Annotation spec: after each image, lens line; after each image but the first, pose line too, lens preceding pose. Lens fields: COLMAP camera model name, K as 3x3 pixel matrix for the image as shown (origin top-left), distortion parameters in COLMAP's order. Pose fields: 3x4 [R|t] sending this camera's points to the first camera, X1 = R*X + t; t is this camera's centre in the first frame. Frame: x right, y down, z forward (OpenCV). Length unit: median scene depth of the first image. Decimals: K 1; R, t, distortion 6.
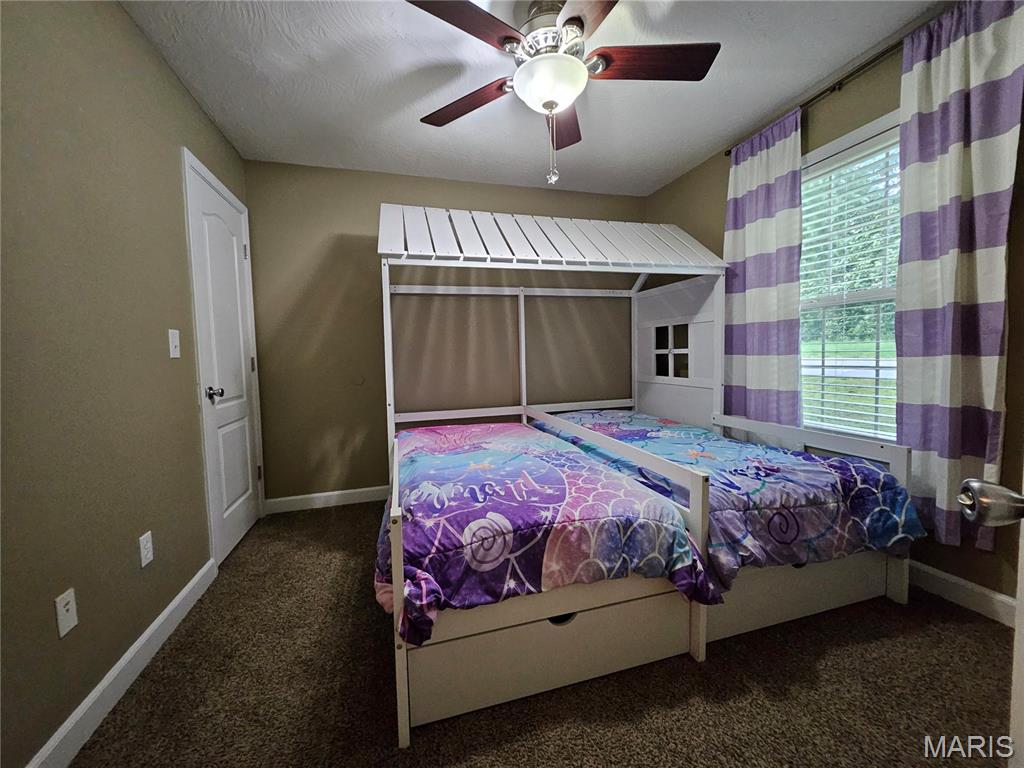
lens RADIAL K [[403.5, 0, 495.8], [0, 403.5, 369.5], [0, 0, 1]] dist [0.003240, 0.000162]
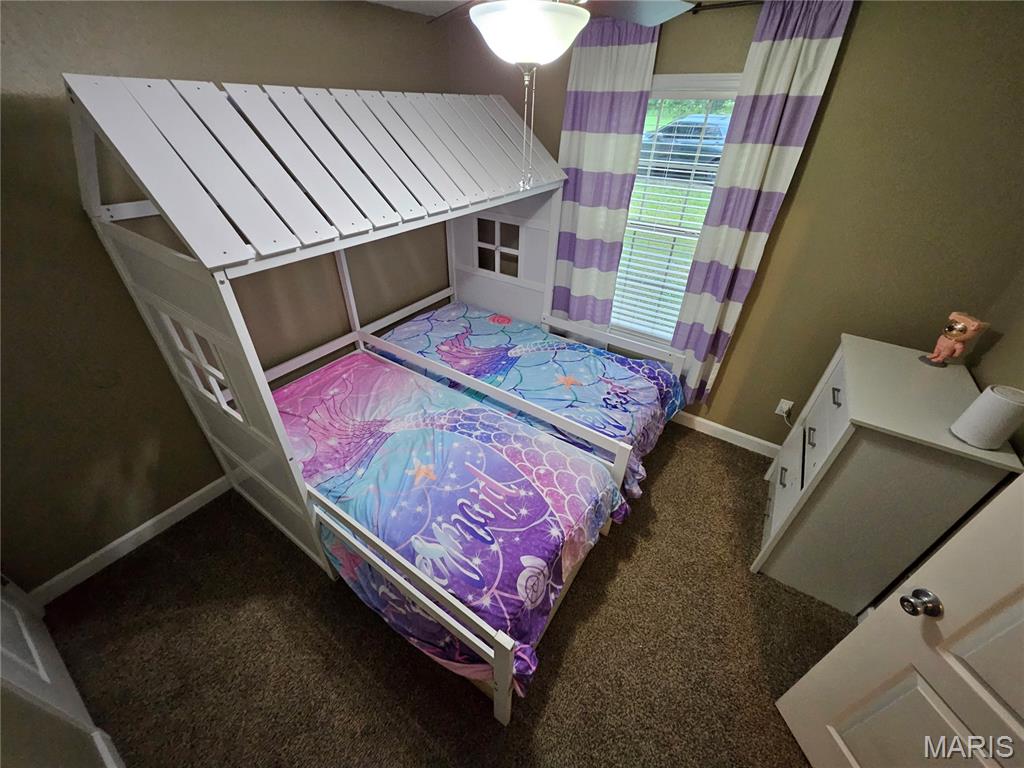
lens RADIAL K [[403.5, 0, 508.6], [0, 403.5, 385.2], [0, 0, 1]] dist [0.003240, 0.000162]
pose [[0.759912, -0.339248, 0.554477, -0.389688], [-0.002145, 0.851694, 0.524035, -0.507681], [-0.650022, -0.399410, 0.646485, 0.365004]]
